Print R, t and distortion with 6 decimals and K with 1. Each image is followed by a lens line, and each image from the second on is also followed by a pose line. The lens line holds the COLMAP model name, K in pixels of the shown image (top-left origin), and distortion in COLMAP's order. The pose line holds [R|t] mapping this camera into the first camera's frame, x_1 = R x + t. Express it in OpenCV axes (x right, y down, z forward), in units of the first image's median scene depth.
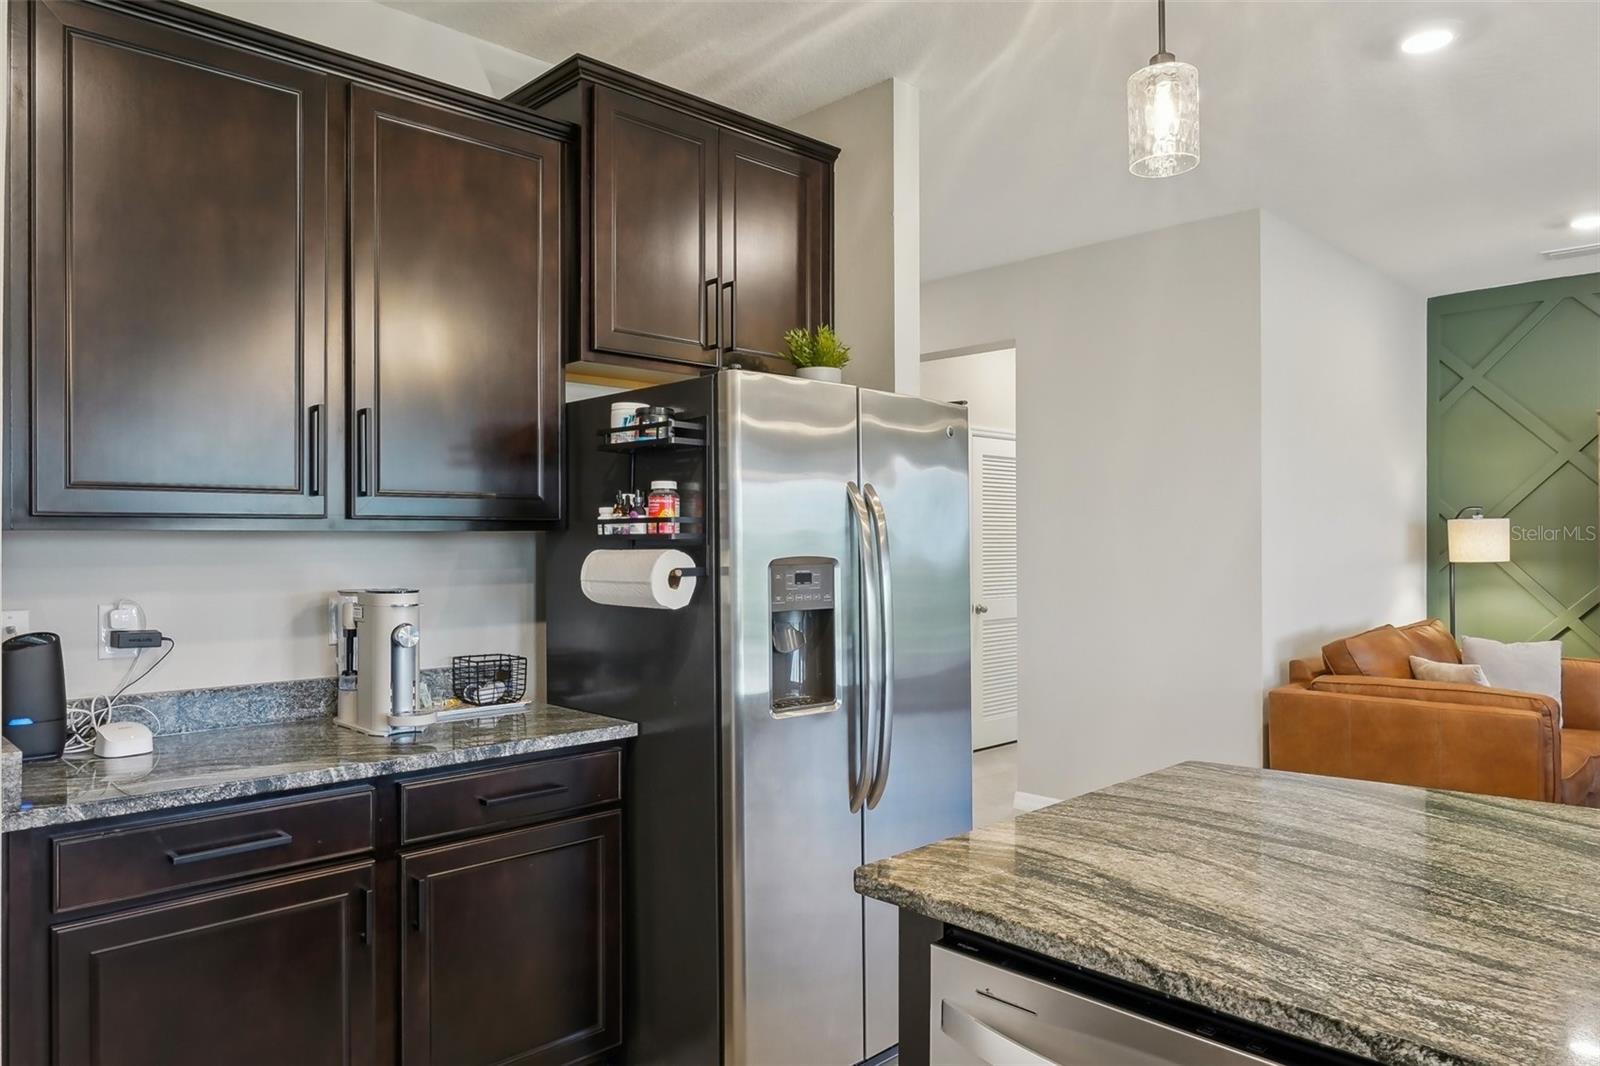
lens RADIAL K [[1064.0, 0, 800.0], [0, 1064.0, 533.0], [0, 0, 1]] dist [0.002008, 0.000734]
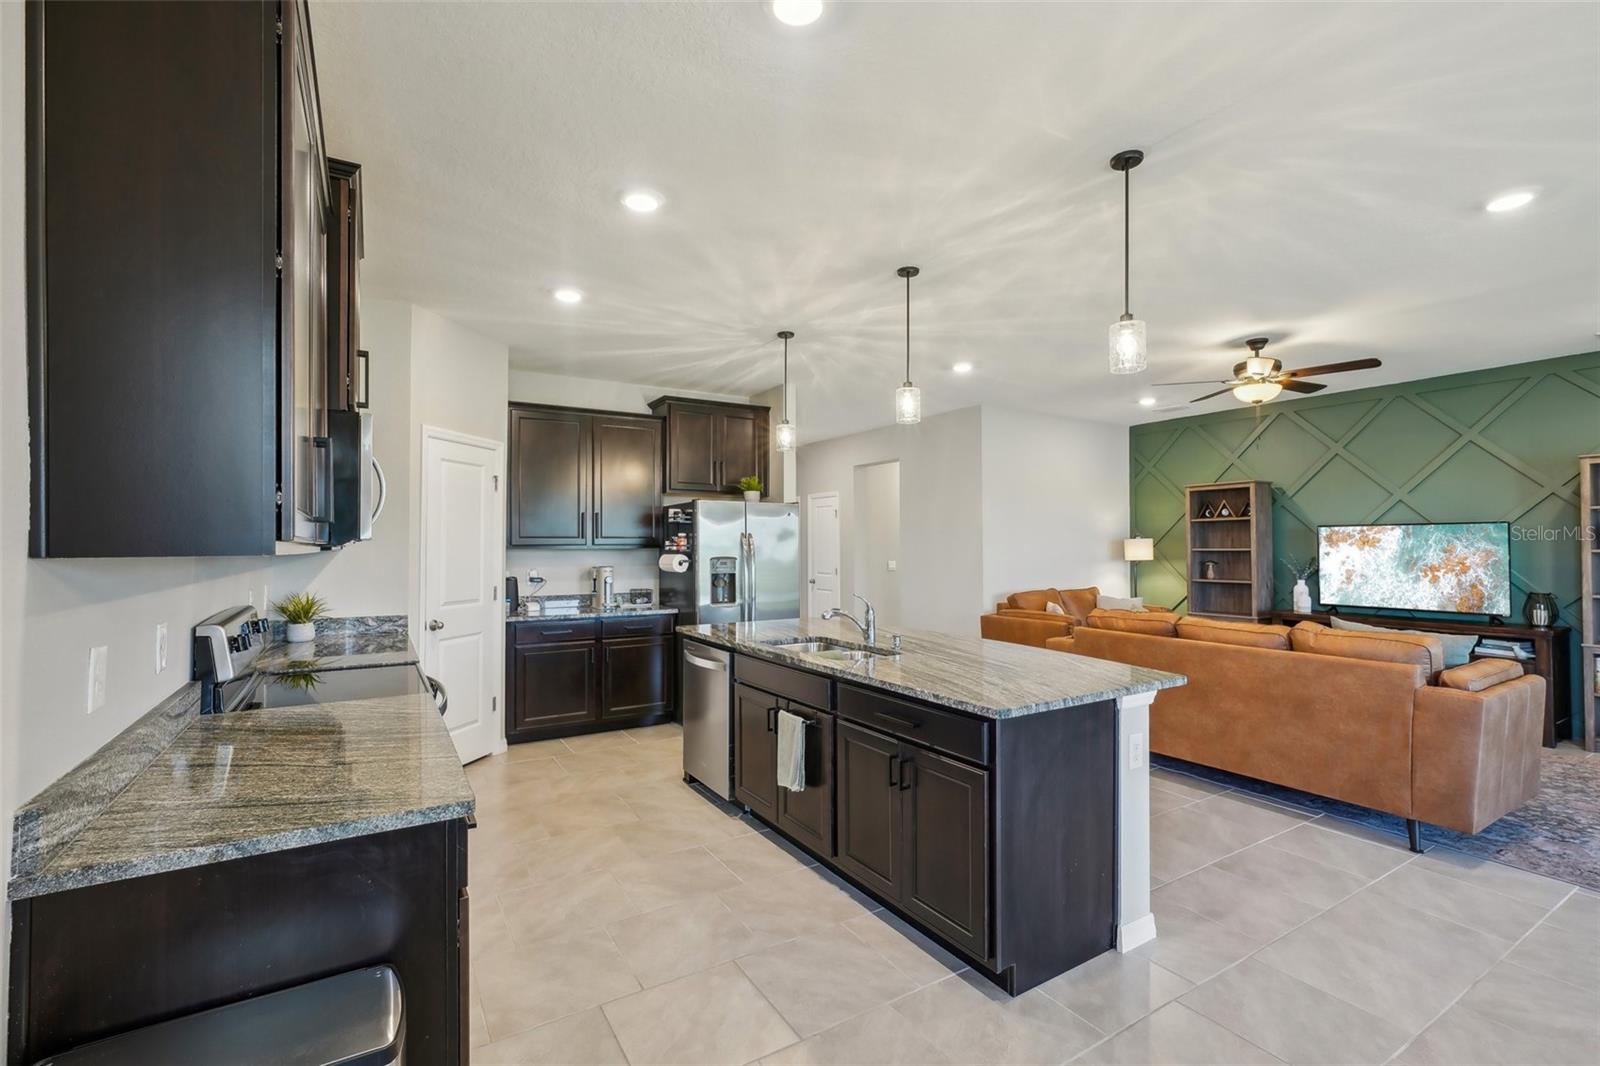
lens RADIAL K [[710.1, 0, 800.0], [0, 710.1, 533.0], [0, 0, 1]] dist [0.000143, 0.000026]
pose [[0.975562, -0.004561, -0.219676, 0.689784], [0.002275, 0.999941, -0.010662, -0.025535], [0.219711, 0.009902, 0.975515, -1.019681]]
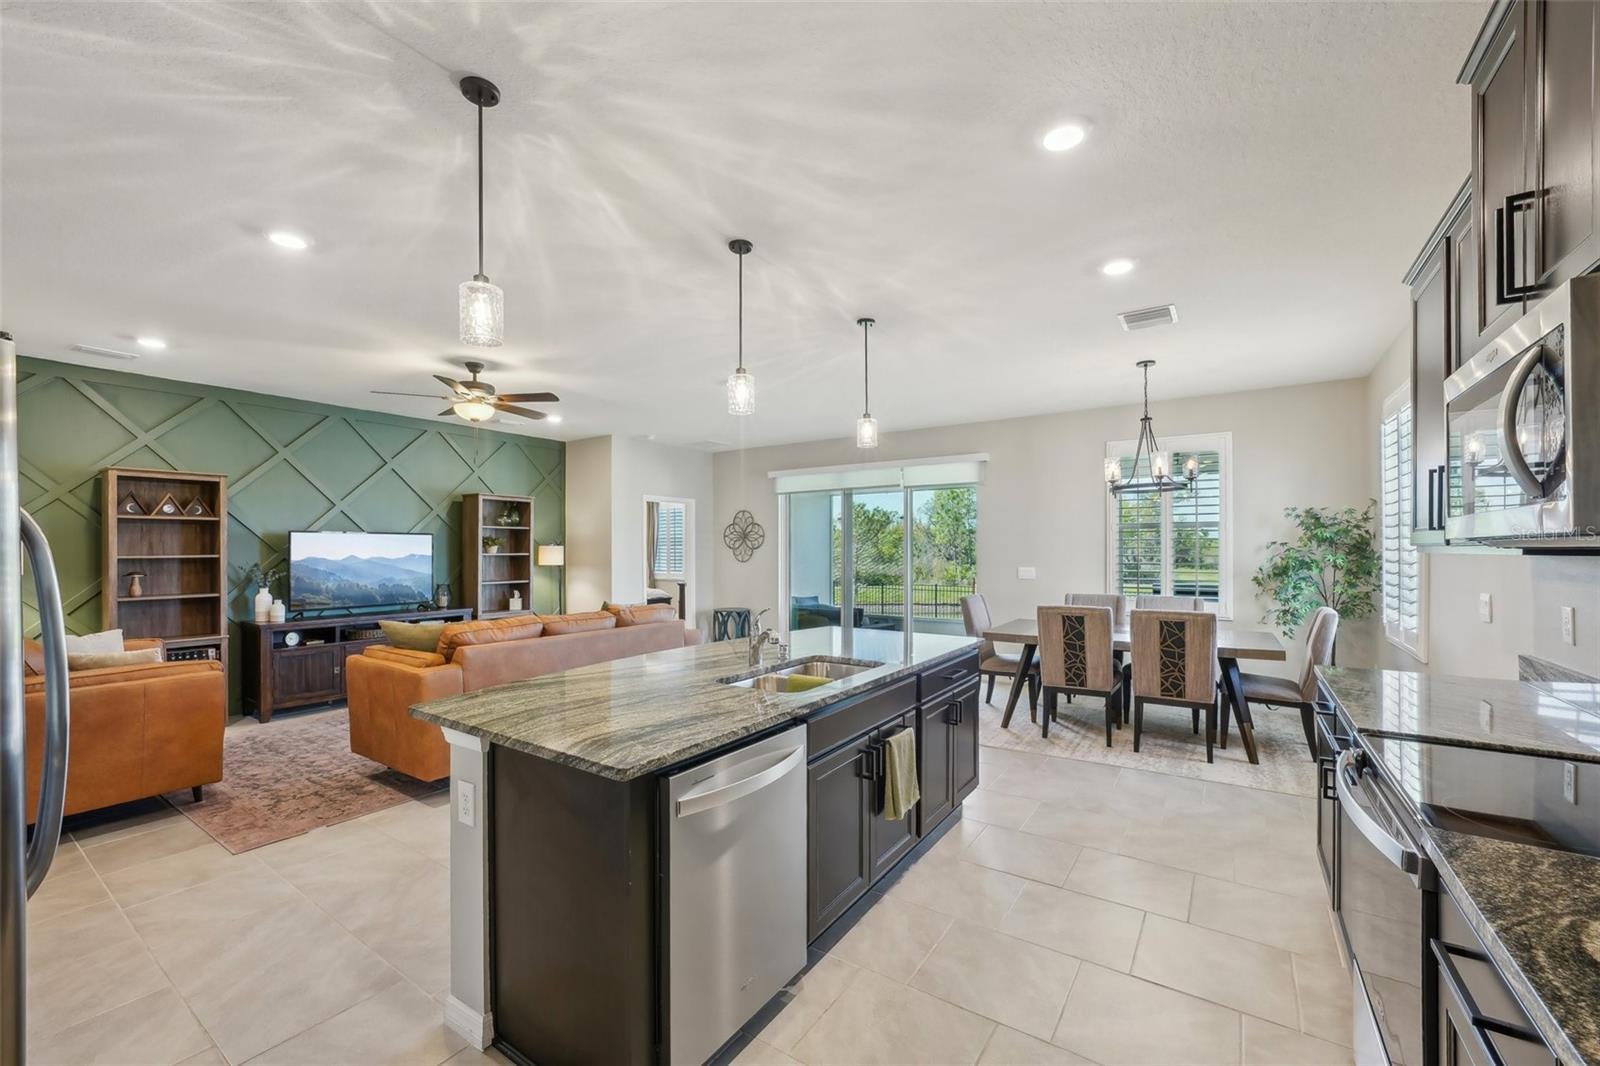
lens RADIAL K [[635.3, 0, 799.6], [0, 635.3, 542.4], [0, 0, 1]] dist [-0.002206, -0.000063]
pose [[-0.195059, 0.012988, 0.980705, -0.558798], [-0.004258, 0.999892, -0.014089, -0.011665], [-0.980782, -0.006924, -0.194983, 0.534475]]
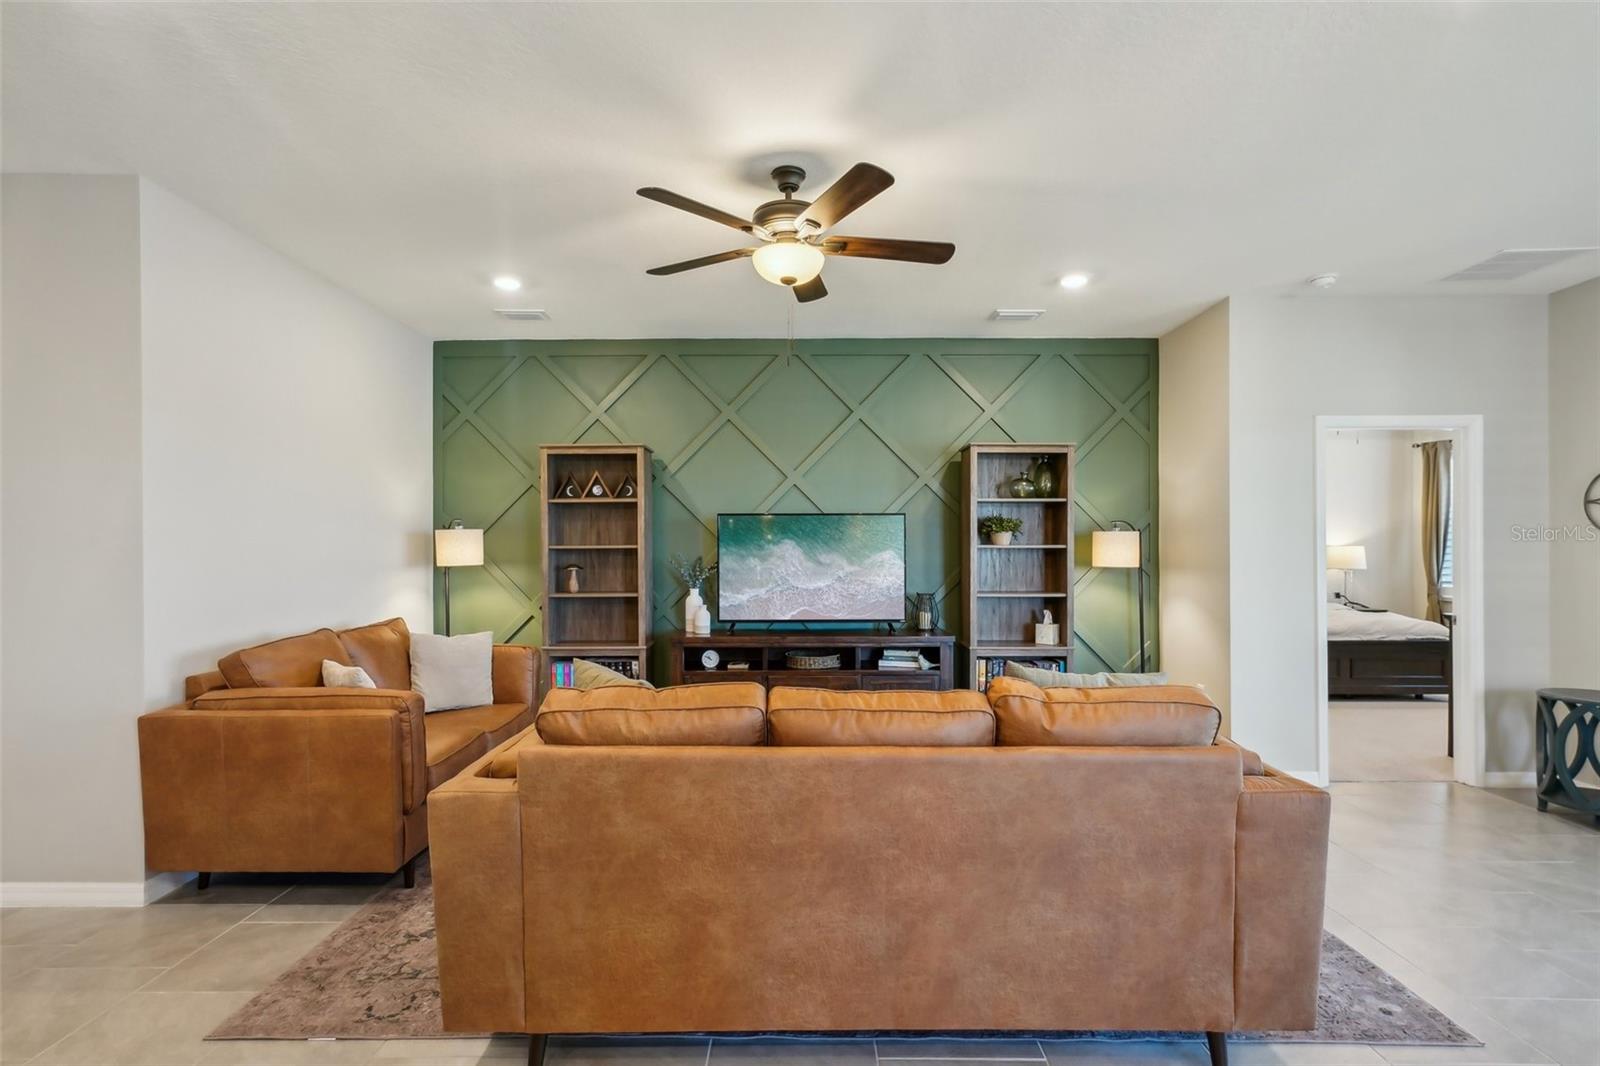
lens RADIAL K [[788.1, 0, 796.6], [0, 788.1, 548.0], [0, 0, 1]] dist [0.000488, 0.000661]
pose [[0.706229, -0.000770, 0.707983, 0.630219], [-0.004501, 0.999974, 0.005578, 0.002233], [-0.707969, -0.007126, 0.706208, 0.252098]]
